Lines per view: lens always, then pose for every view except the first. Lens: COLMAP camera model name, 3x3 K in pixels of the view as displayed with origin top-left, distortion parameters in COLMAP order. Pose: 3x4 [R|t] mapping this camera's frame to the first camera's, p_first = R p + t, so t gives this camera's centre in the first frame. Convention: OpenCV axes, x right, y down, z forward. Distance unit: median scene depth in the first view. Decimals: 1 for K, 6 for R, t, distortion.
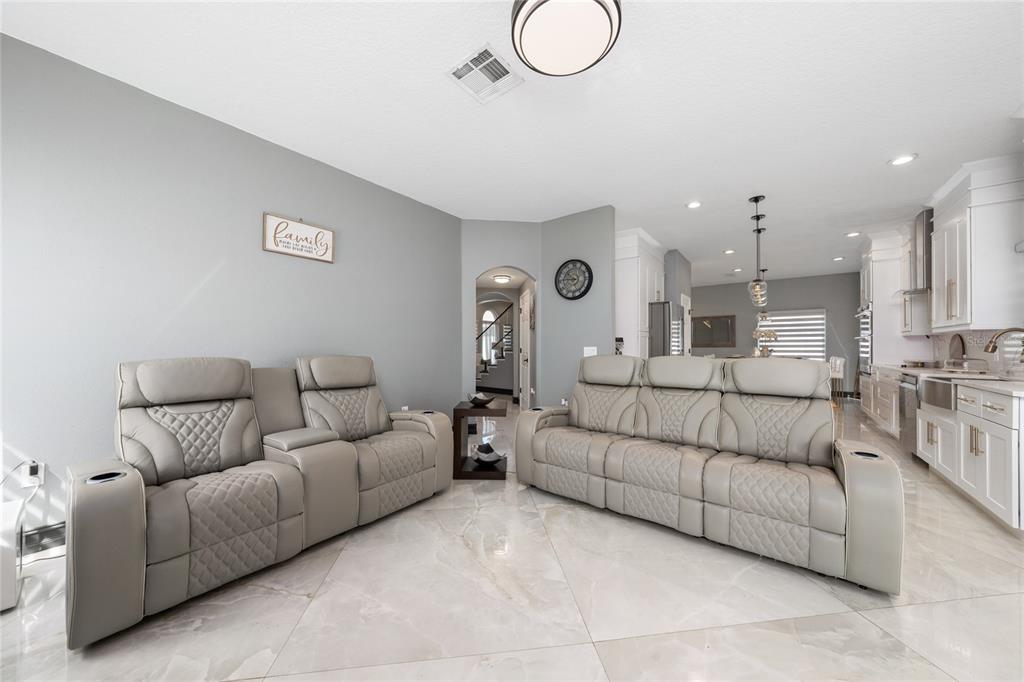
lens RADIAL K [[346.1, 0, 511.7], [0, 346.1, 326.8], [0, 0, 1]] dist [0.000522, 0.000064]
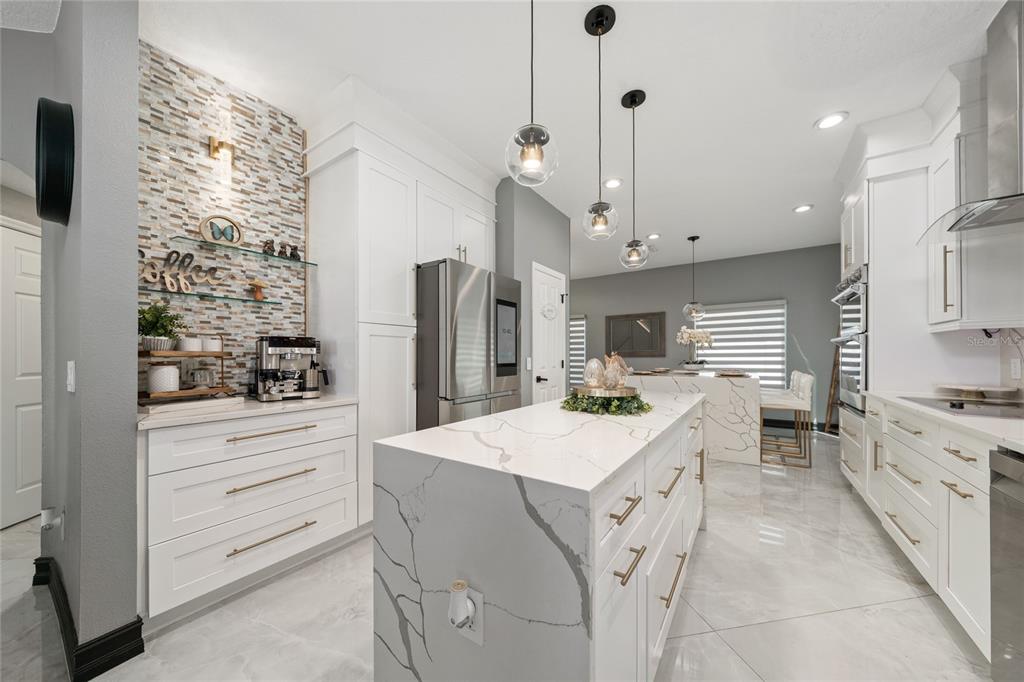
lens RADIAL K [[351.3, 0, 512.0], [0, 351.3, 341.0], [0, 0, 1]] dist [0.000040, 0.000050]
pose [[0.998157, -0.009765, 0.059885, 0.382234], [0.009134, 0.999900, 0.010803, 0.019225], [-0.059985, -0.010236, 0.998147, 0.400319]]
